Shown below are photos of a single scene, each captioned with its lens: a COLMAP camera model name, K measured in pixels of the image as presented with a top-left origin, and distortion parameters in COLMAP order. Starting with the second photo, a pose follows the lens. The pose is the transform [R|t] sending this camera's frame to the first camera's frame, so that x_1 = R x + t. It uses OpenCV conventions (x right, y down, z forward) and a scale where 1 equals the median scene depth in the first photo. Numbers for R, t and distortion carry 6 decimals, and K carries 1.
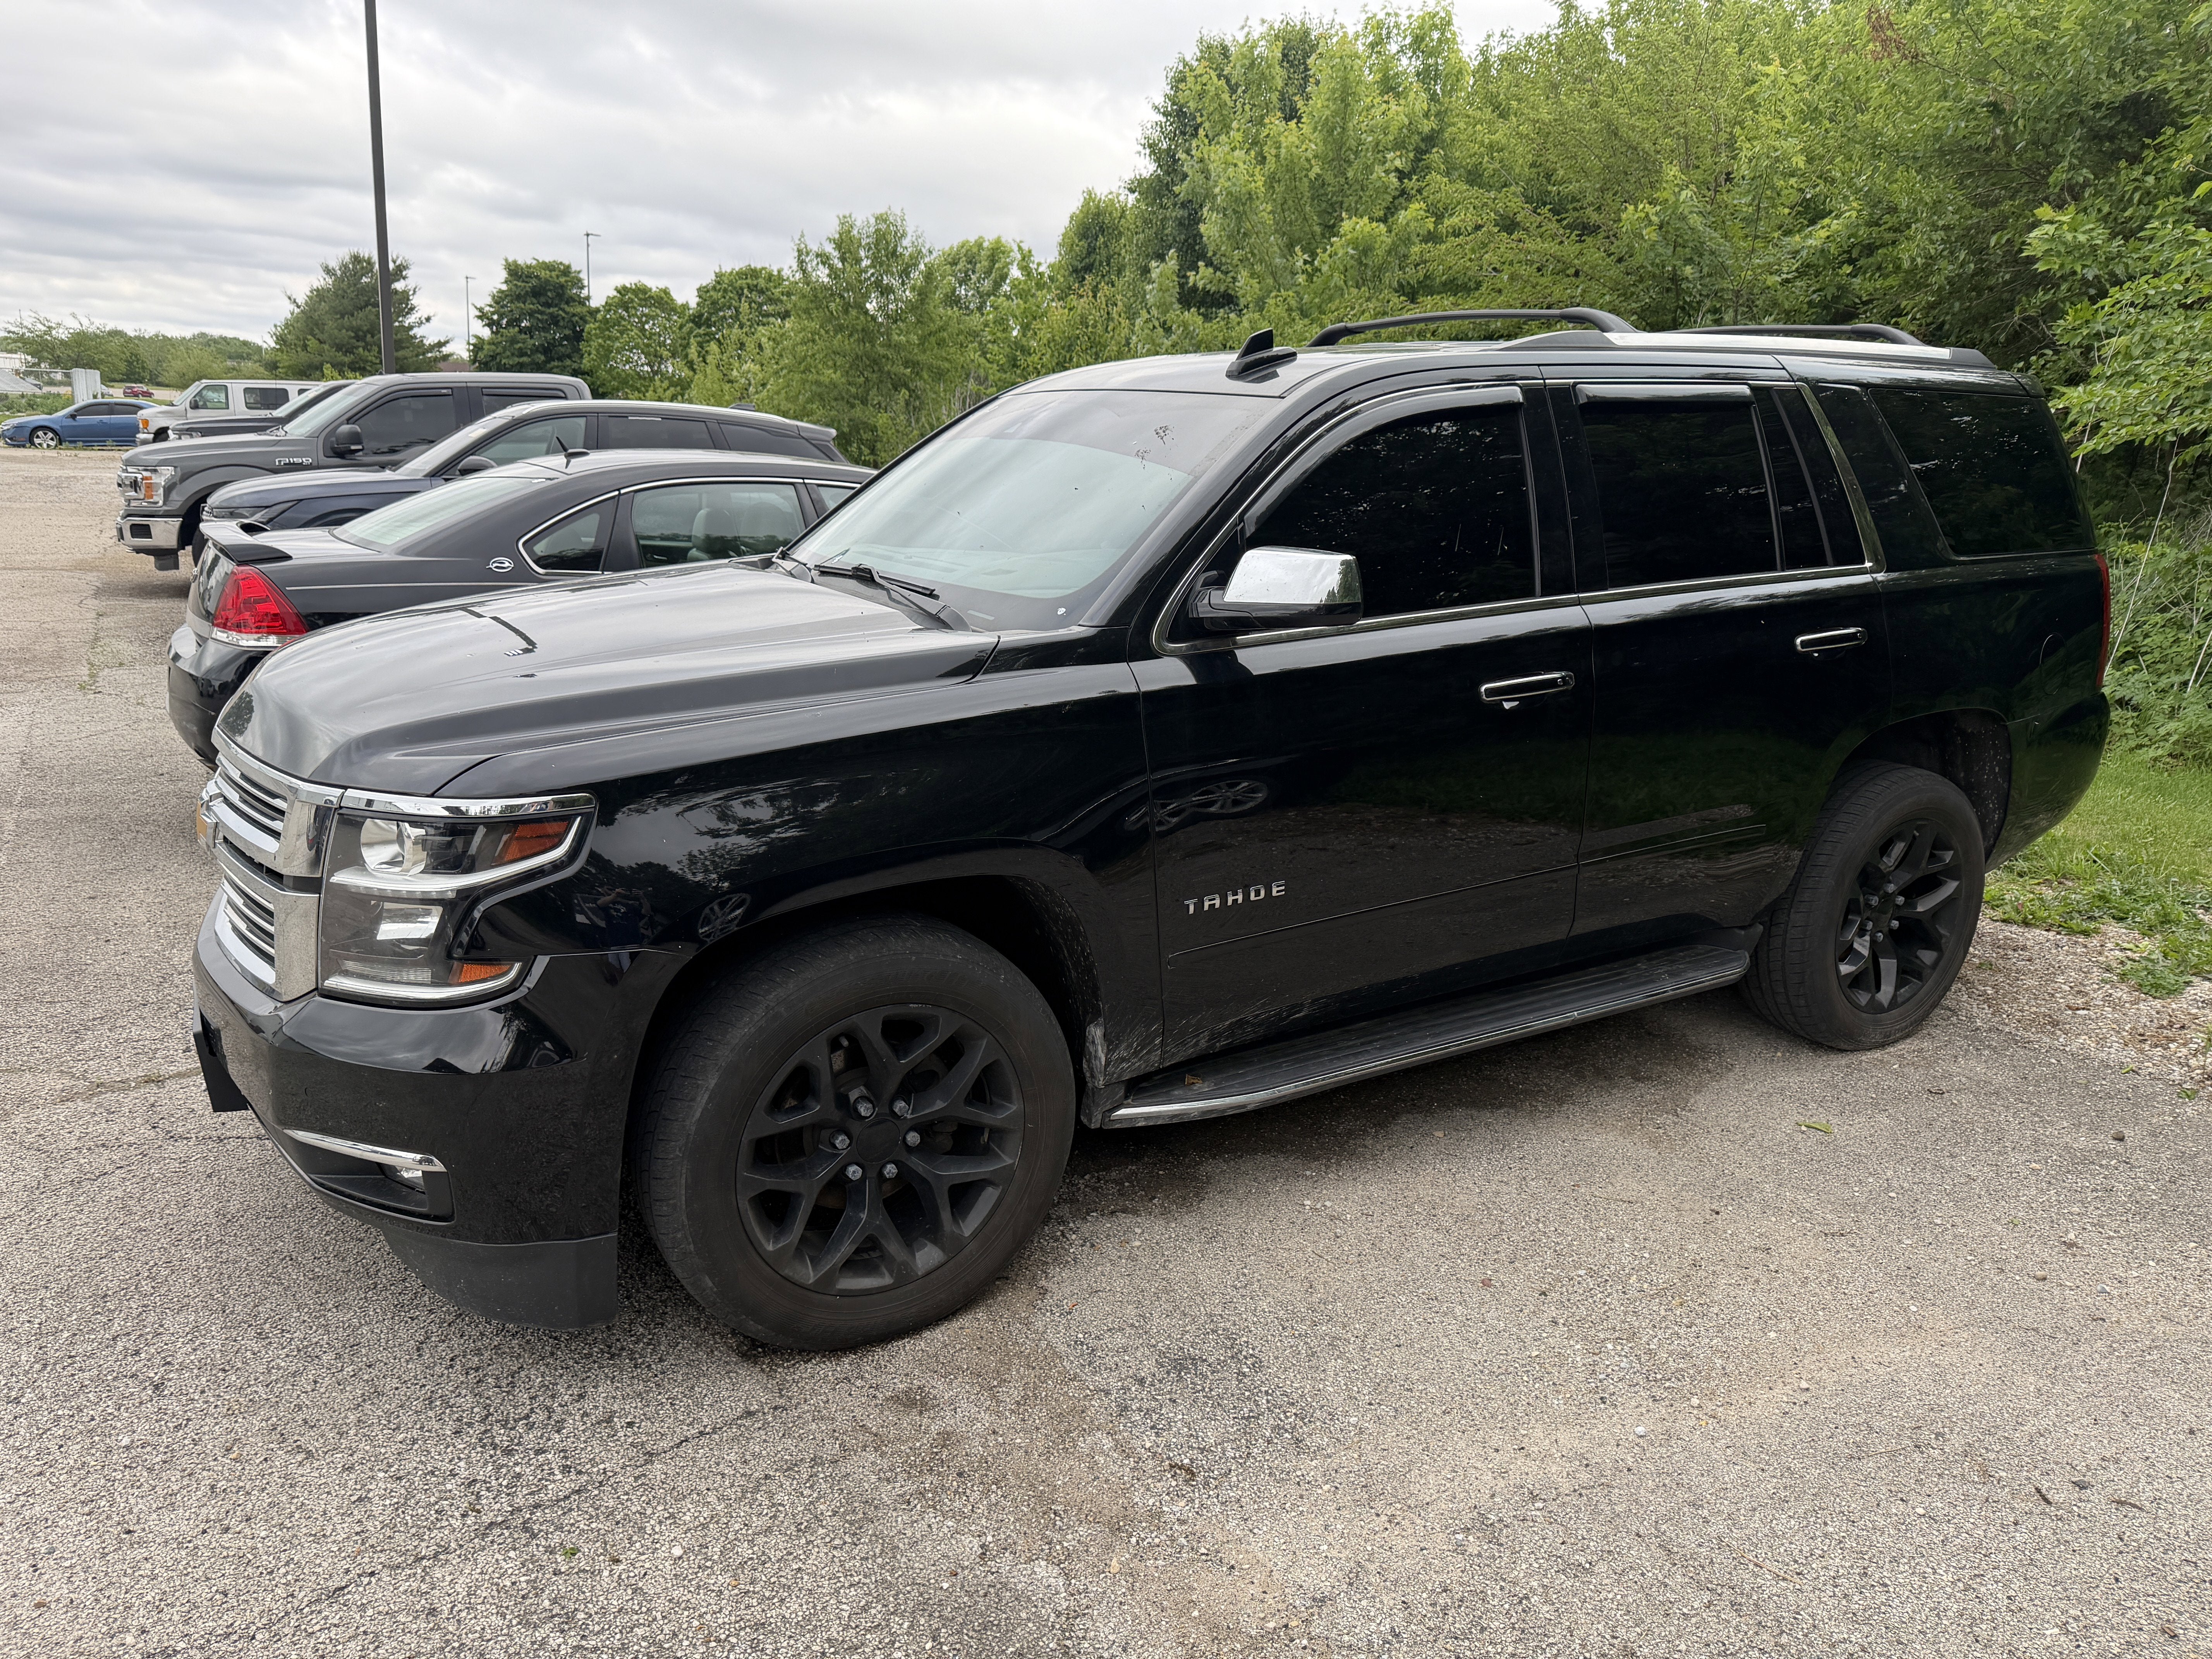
lens RADIAL K [[1569.2, 0, 1124.1], [0, 1569.2, 834.6], [0, 0, 1]] dist [0.019688, -0.027444]
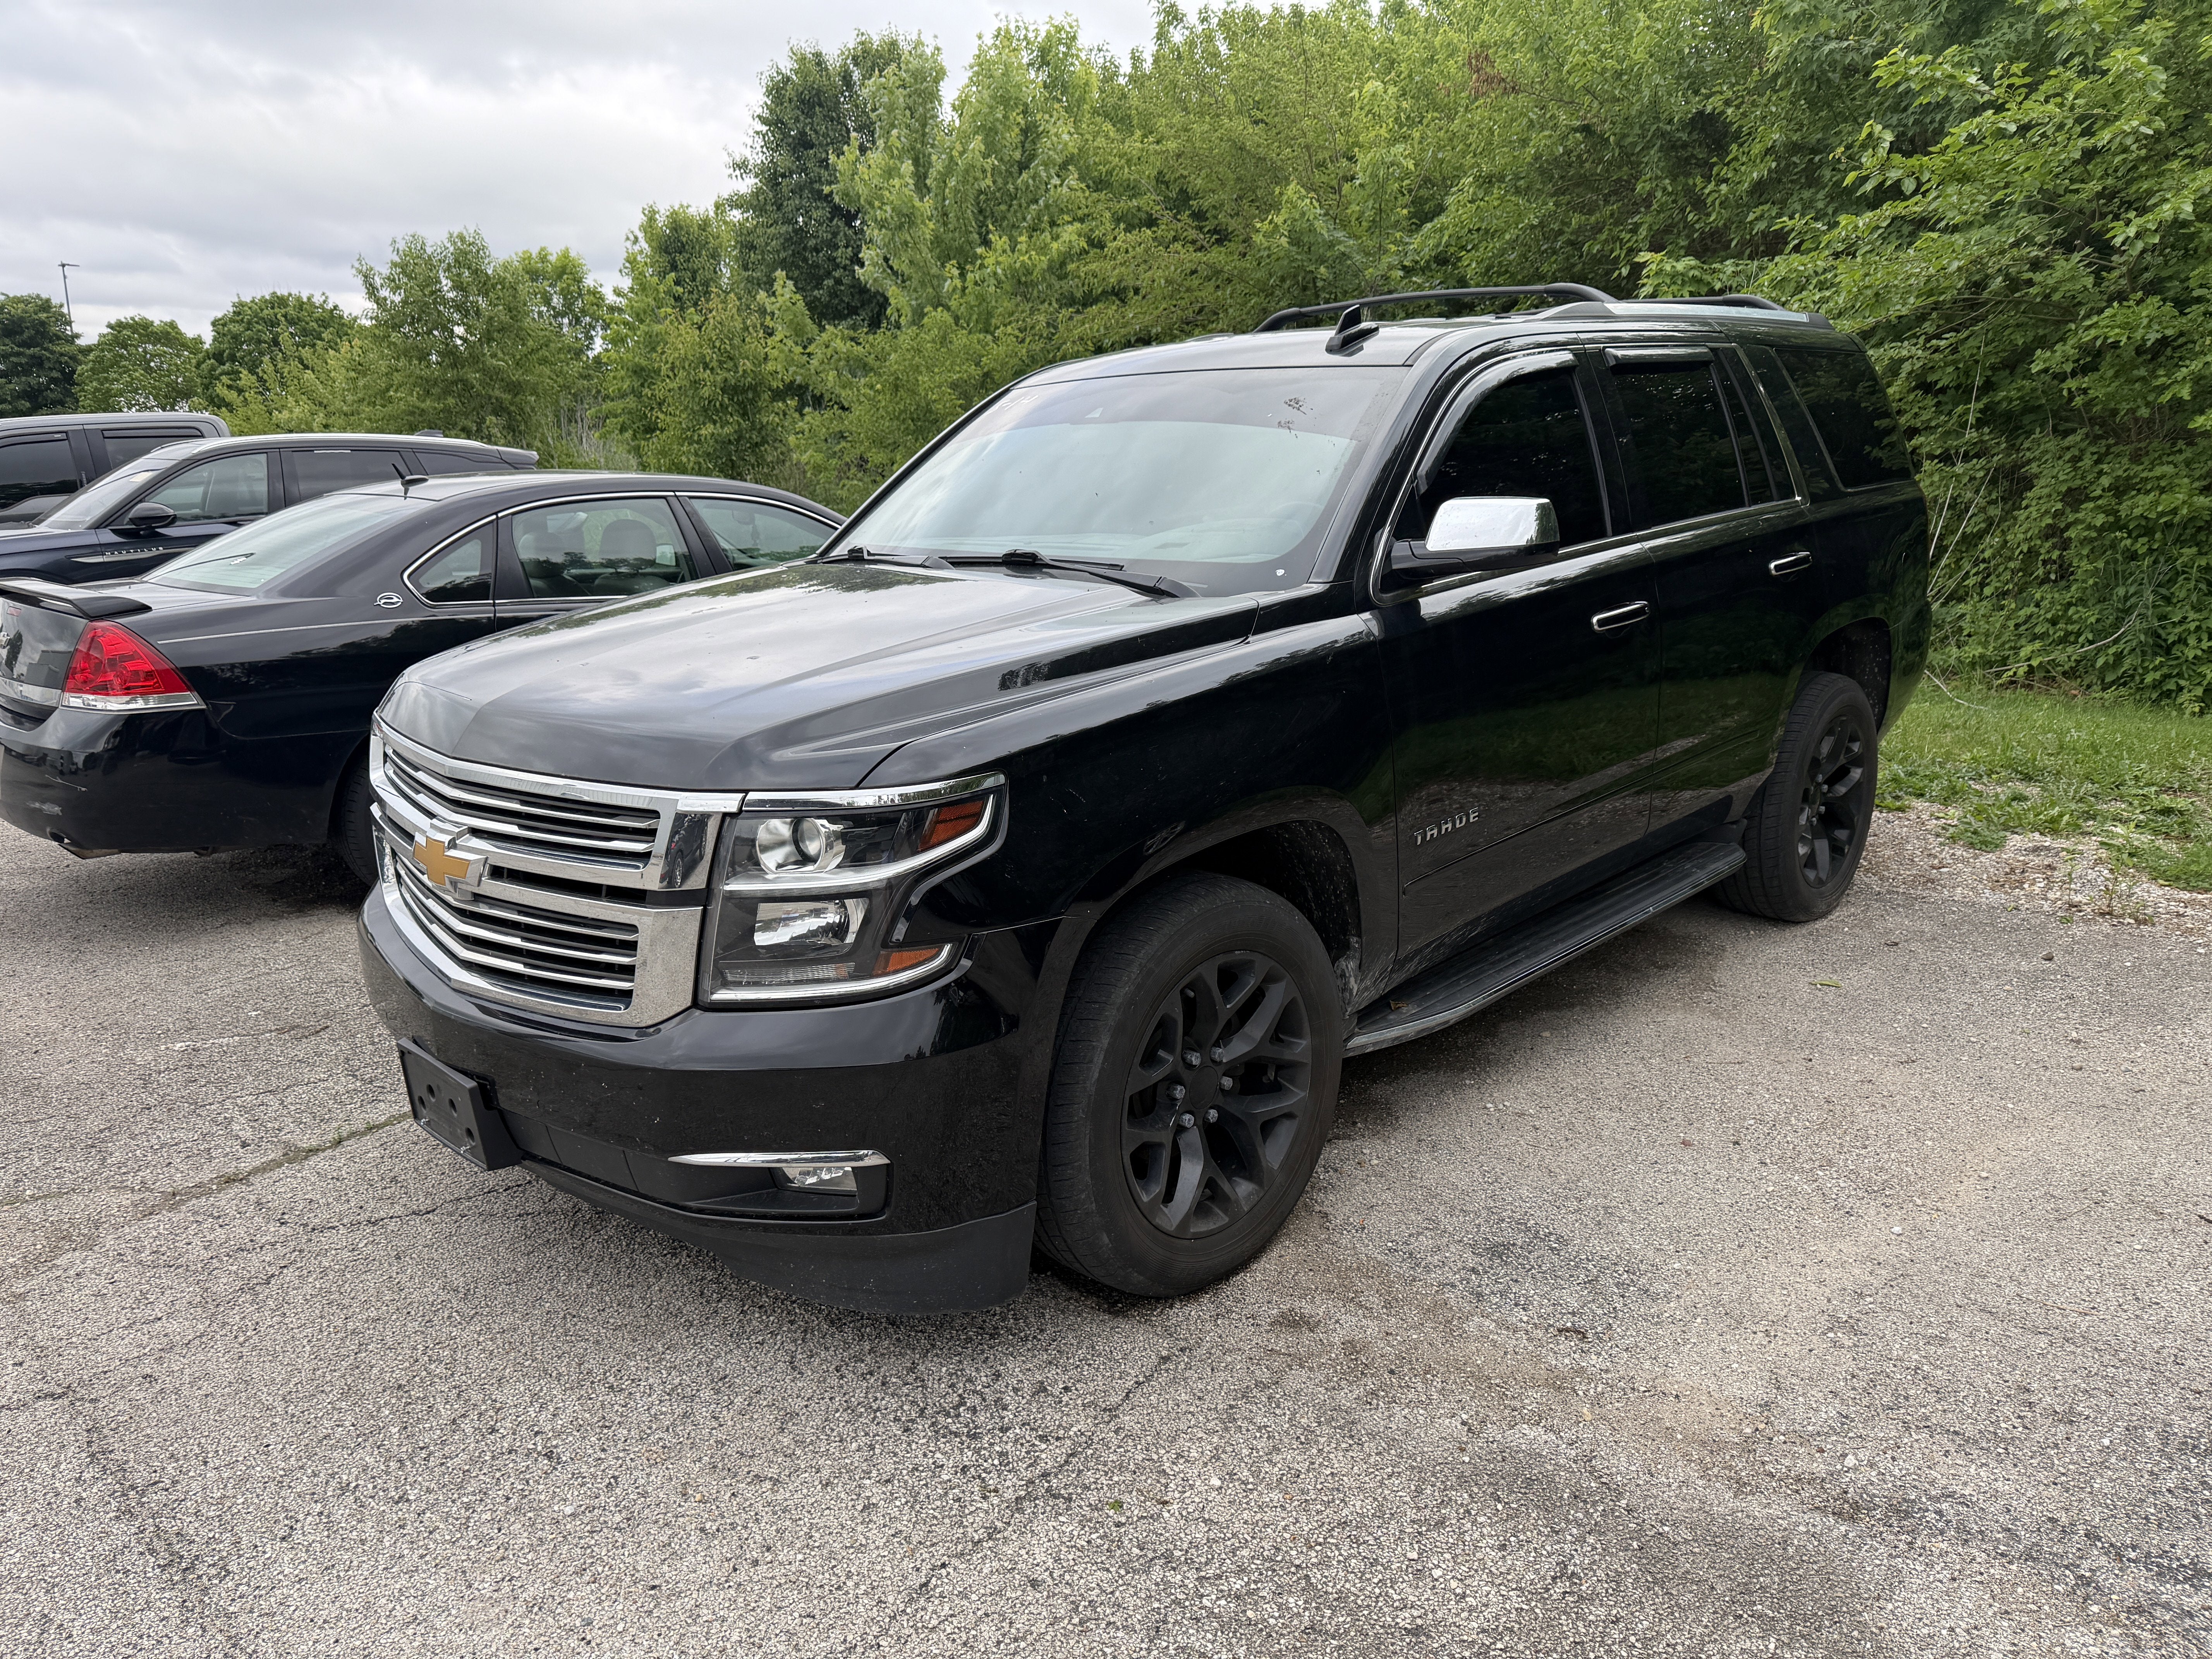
lens RADIAL K [[1569.2, 0, 1111.4], [0, 1569.2, 832.1], [0, 0, 1]] dist [0.019688, -0.027444]
pose [[0.964689, -0.109921, 0.239357, -0.405778], [0.112126, 0.993684, 0.004428, 0.013907], [-0.238332, 0.022567, 0.970921, 0.002583]]
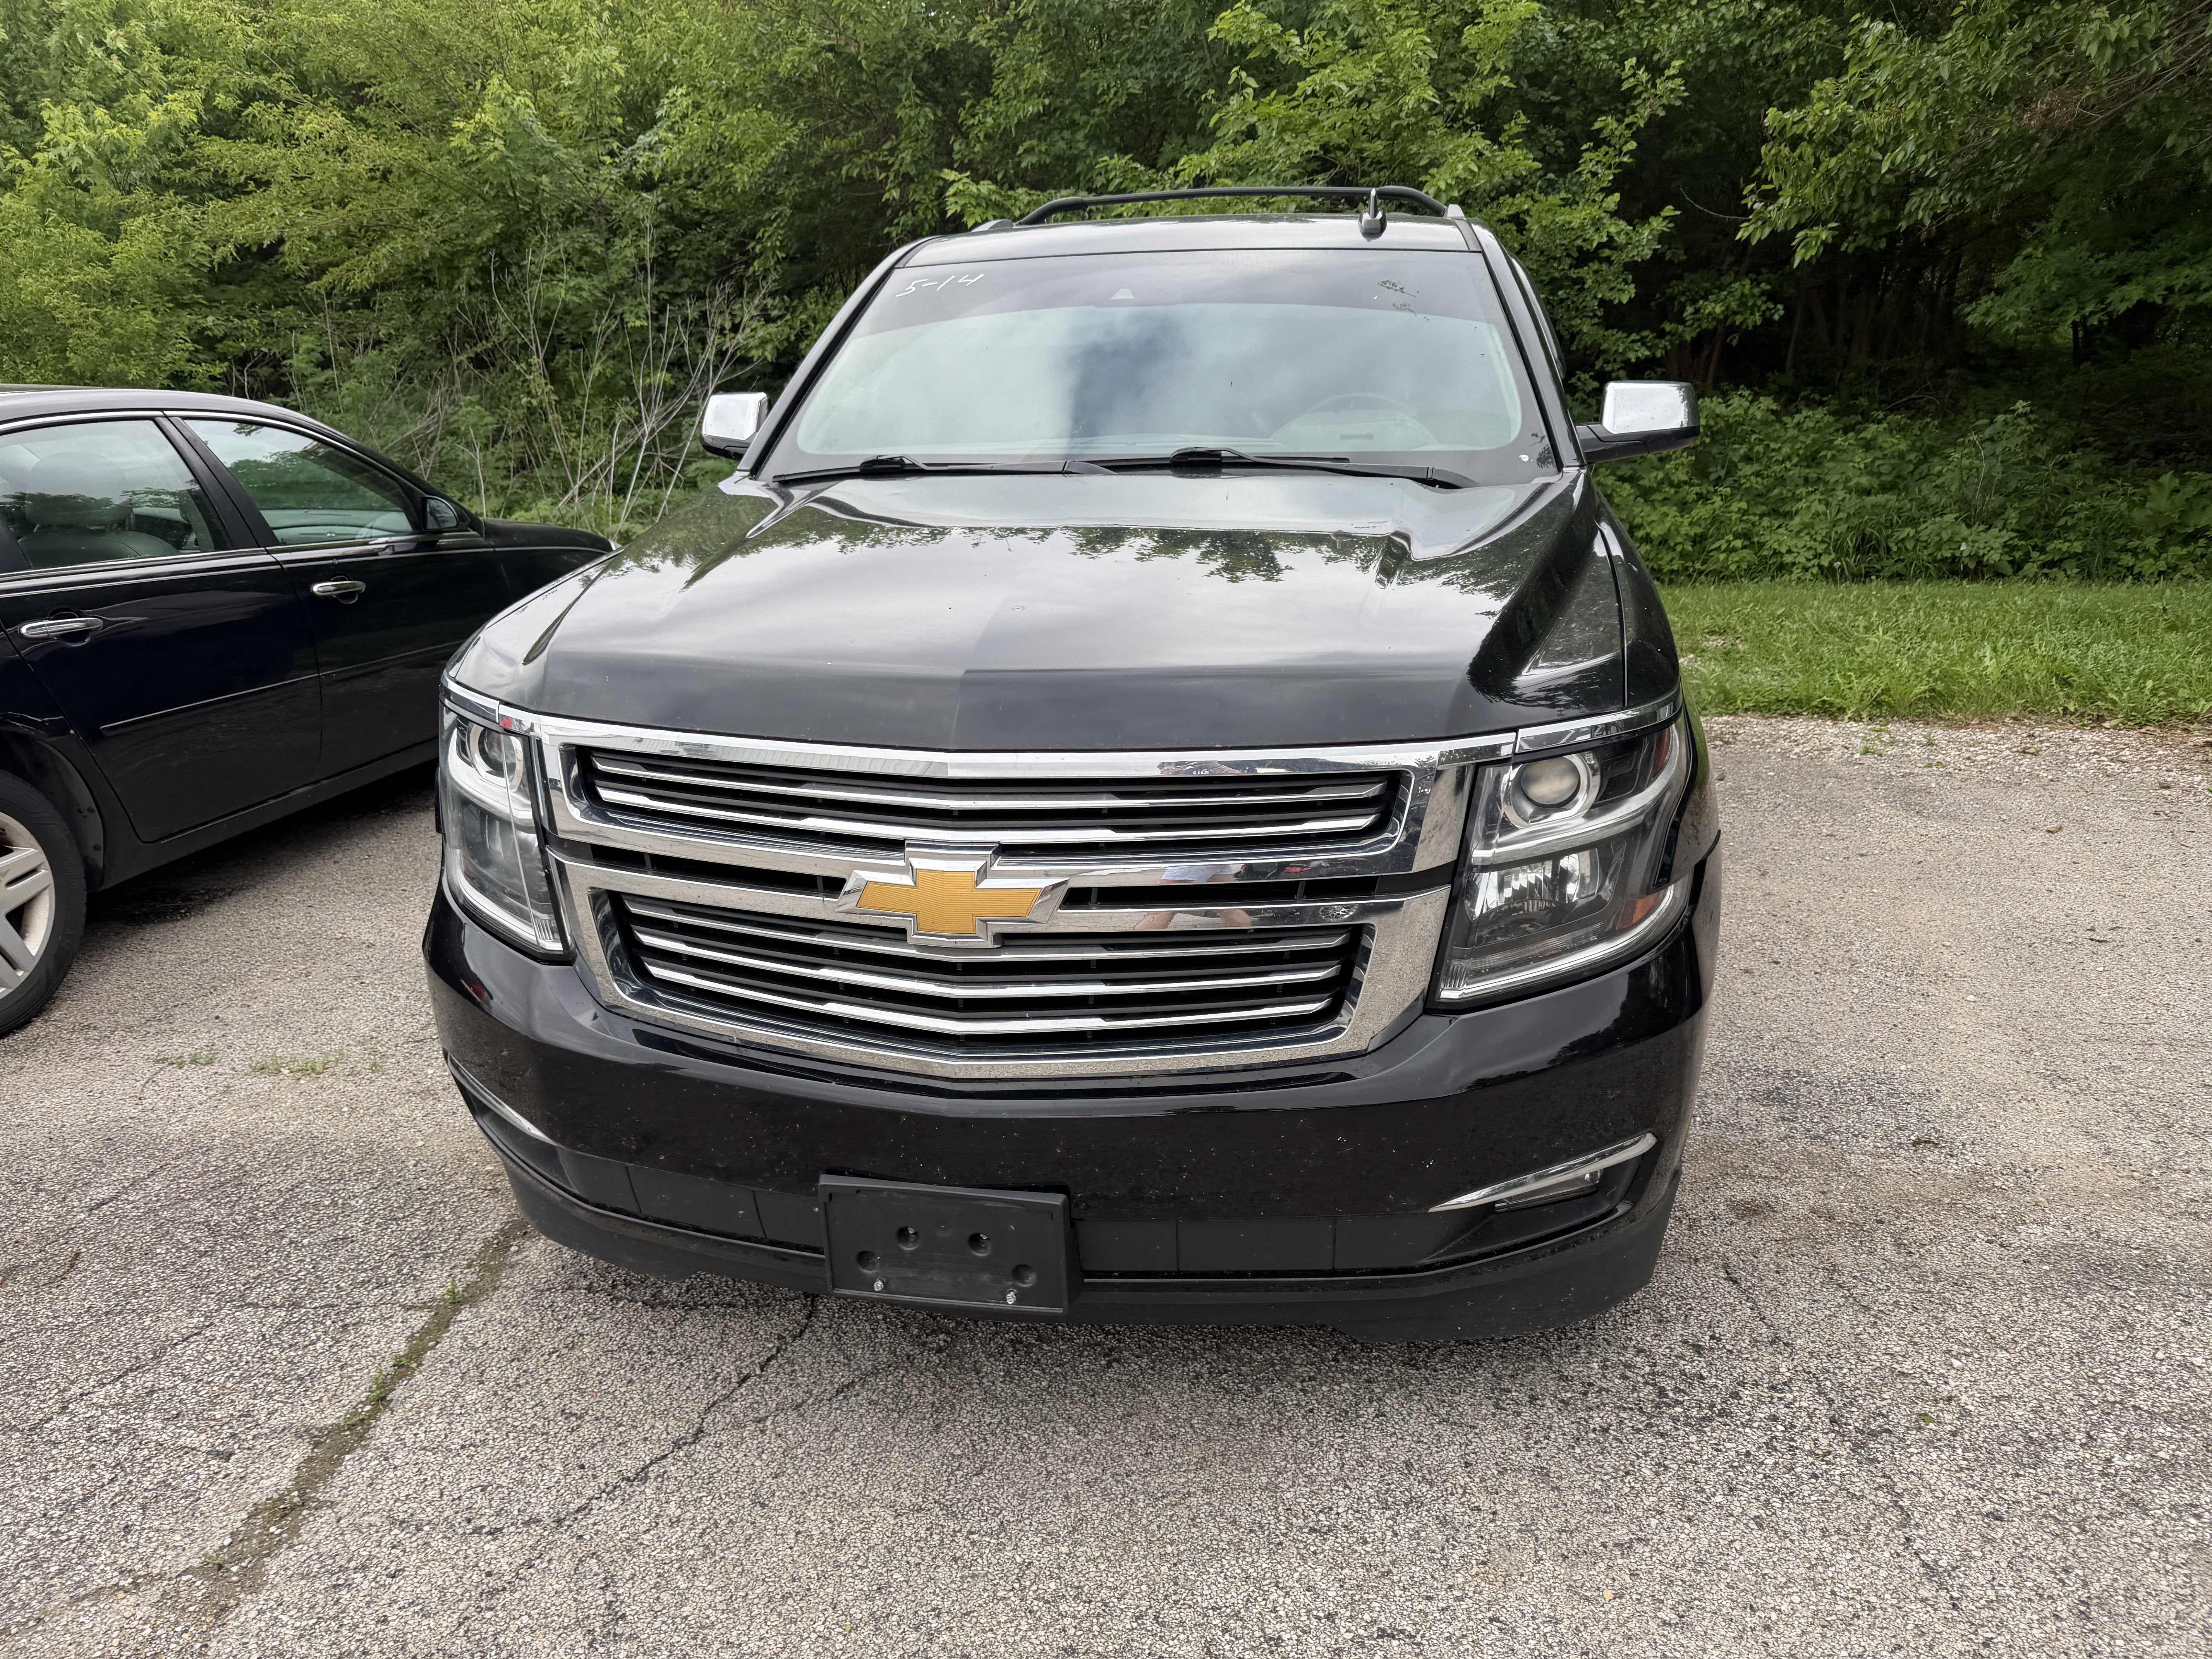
lens RADIAL K [[1569.2, 0, 1121.5], [0, 1569.2, 822.0], [0, 0, 1]] dist [0.019688, -0.027444]
pose [[0.654368, -0.249459, 0.713844, -0.945651], [0.223706, 0.965625, 0.132379, -0.104449], [-0.722329, 0.073067, 0.687679, 0.488602]]
